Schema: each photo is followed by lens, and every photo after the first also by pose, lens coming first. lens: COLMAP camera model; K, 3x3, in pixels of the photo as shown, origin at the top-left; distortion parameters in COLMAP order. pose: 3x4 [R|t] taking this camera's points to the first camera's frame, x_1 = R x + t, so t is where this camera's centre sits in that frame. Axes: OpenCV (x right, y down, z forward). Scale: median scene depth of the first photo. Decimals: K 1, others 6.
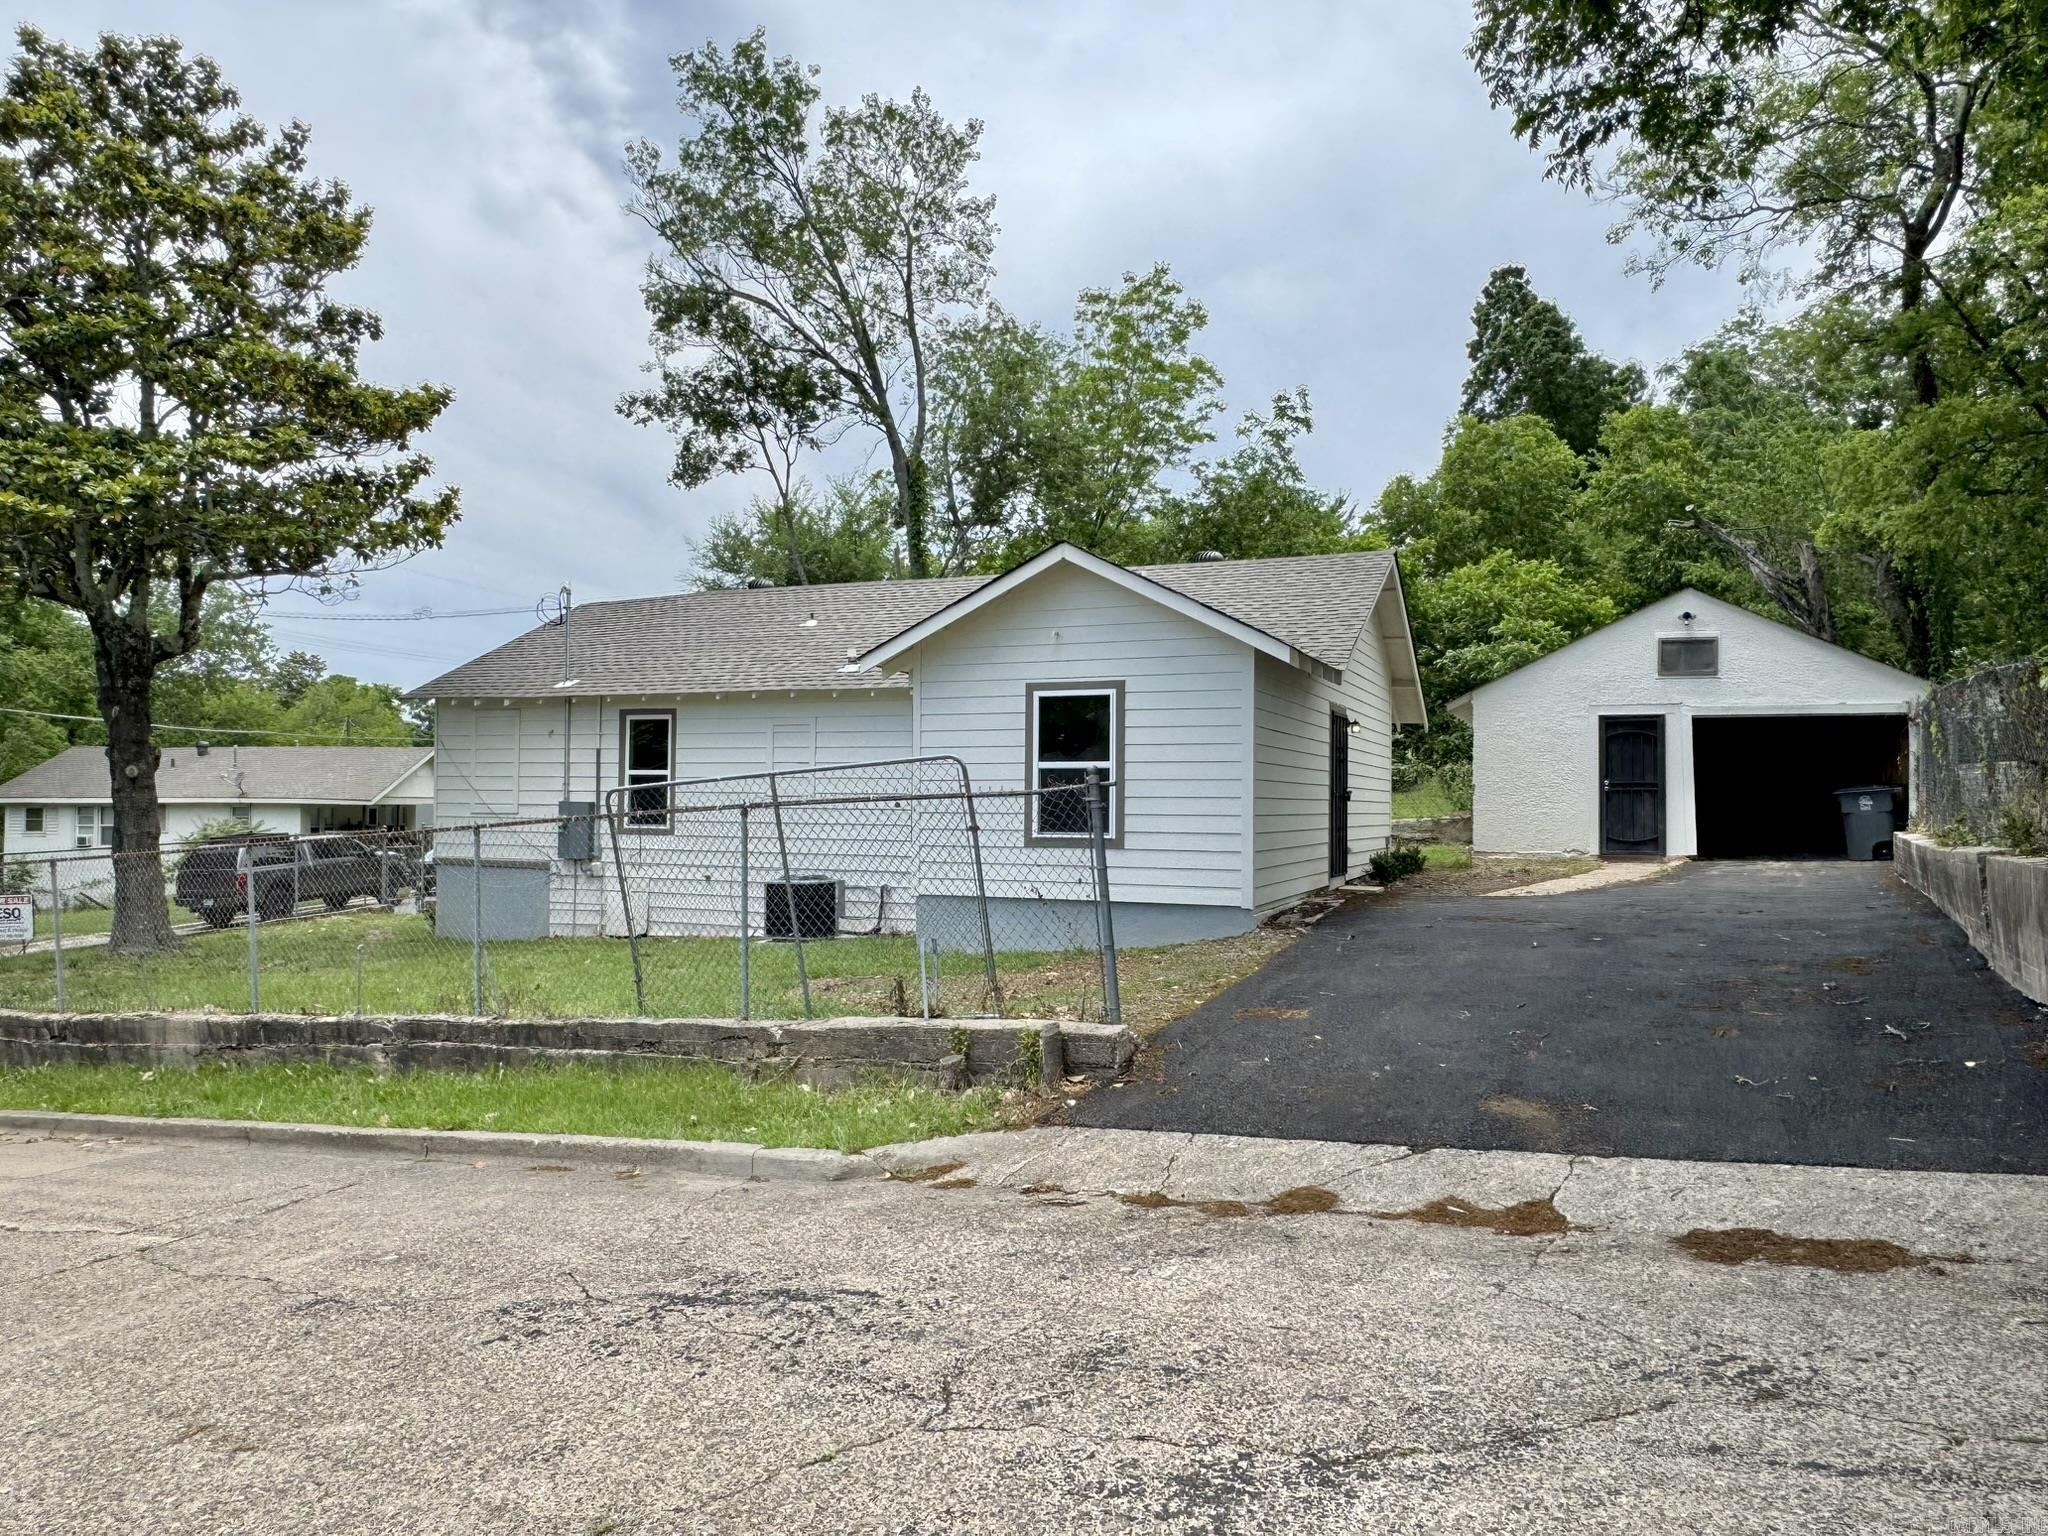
lens RADIAL K [[1374.3, 0, 1023.9], [0, 1374.3, 781.0], [0, 0, 1]] dist [-0.008935, 0.005547]
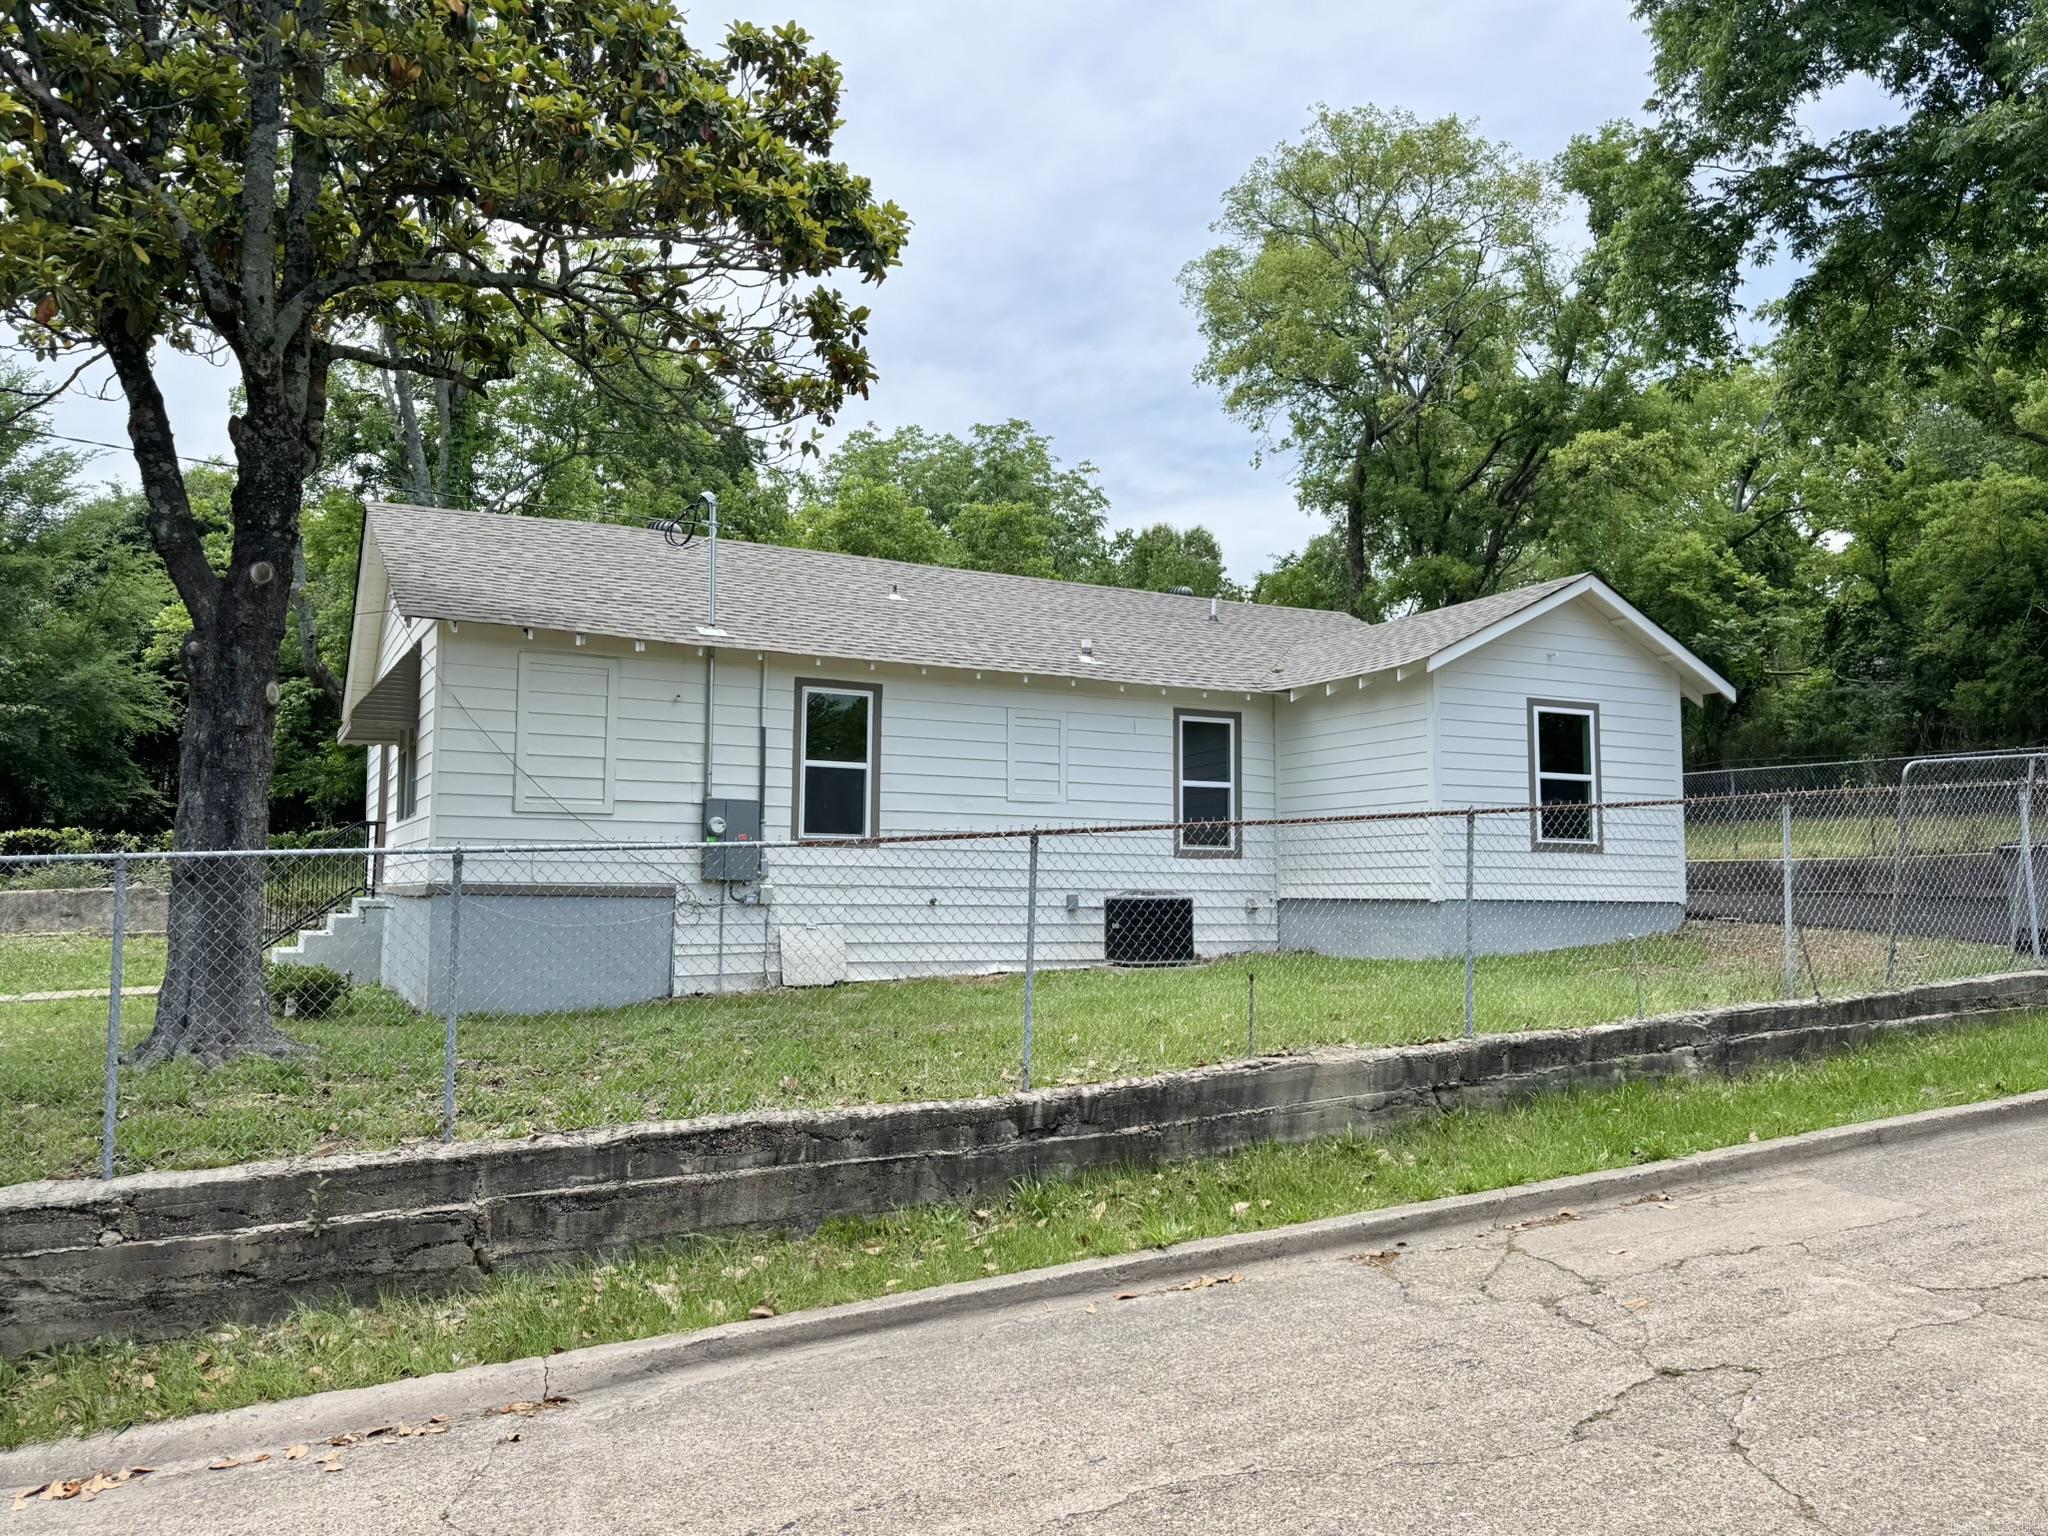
lens RADIAL K [[1482.5, 0, 1018.8], [0, 1482.5, 761.3], [0, 0, 1]] dist [-0.006152, -0.006755]
pose [[0.668591, 0.066568, 0.740645, -0.774697], [-0.016416, 0.997064, -0.074795, 0.049026], [-0.743450, 0.037849, 0.667720, 0.371064]]
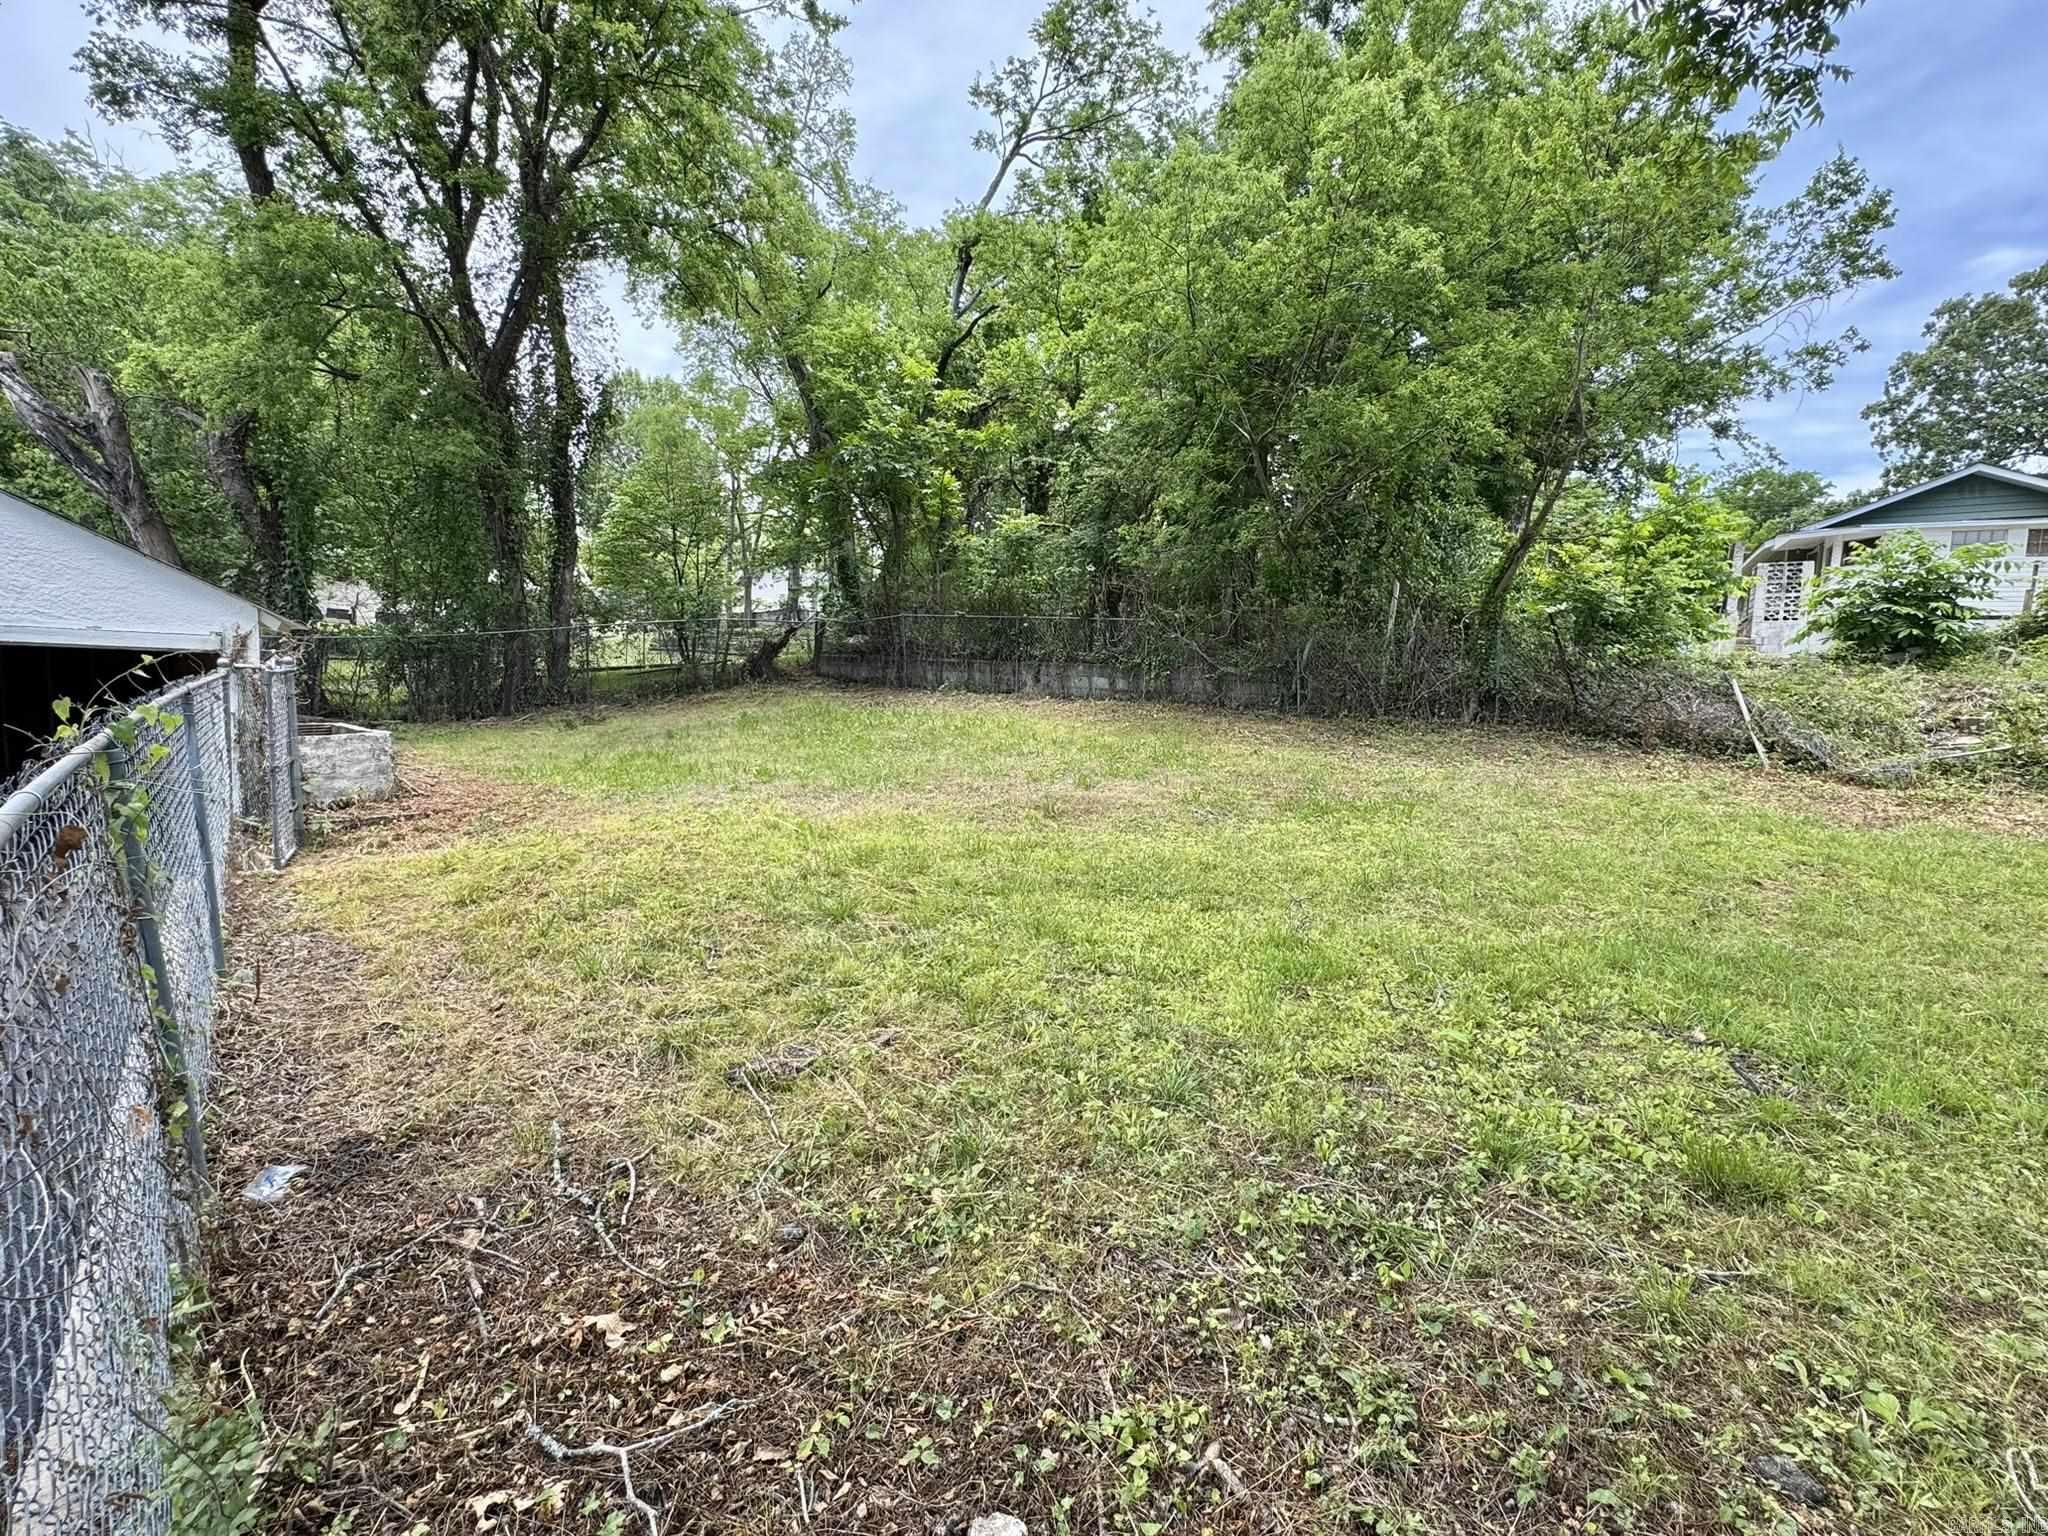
lens RADIAL K [[972.7, 0, 1025.1], [0, 972.7, 779.2], [0, 0, 1]] dist [0.001990, -0.001509]
pose [[0.365051, -0.072302, 0.928176, 0.336897], [-0.061520, 0.992927, 0.101542, -0.057932], [-0.928953, -0.094169, 0.358021, 0.450891]]
